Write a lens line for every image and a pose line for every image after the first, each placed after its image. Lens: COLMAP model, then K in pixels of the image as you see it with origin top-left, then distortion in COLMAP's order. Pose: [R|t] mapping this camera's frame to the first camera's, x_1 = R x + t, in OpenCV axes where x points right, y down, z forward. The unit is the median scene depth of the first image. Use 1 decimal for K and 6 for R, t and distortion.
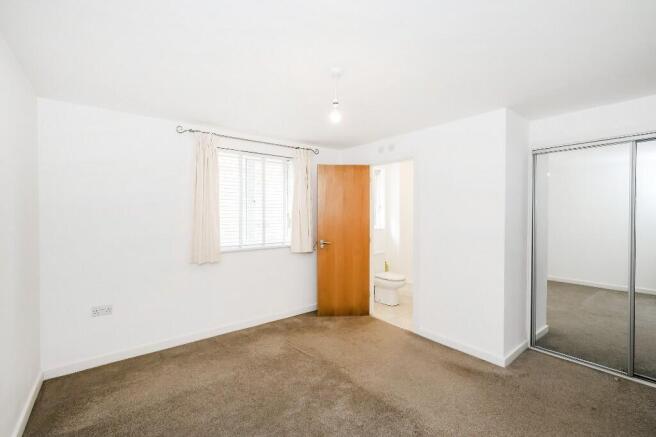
lens RADIAL K [[285.3, 0, 330.0], [0, 285.3, 215.0], [0, 0, 1]] dist [-0.000471, 0.000070]
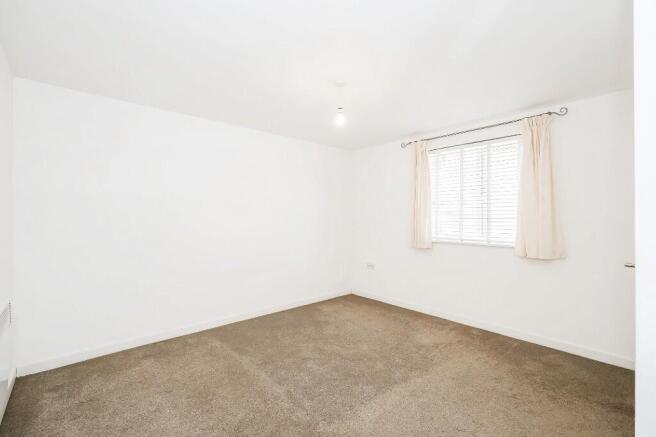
lens RADIAL K [[285.3, 0, 330.0], [0, 285.3, 215.0], [0, 0, 1]] dist [-0.000471, 0.000070]
pose [[0.080494, 0.011433, -0.996690, 0.676065], [0.010847, 0.999865, 0.012346, 0.004352], [0.996696, -0.011805, 0.080359, 0.475859]]
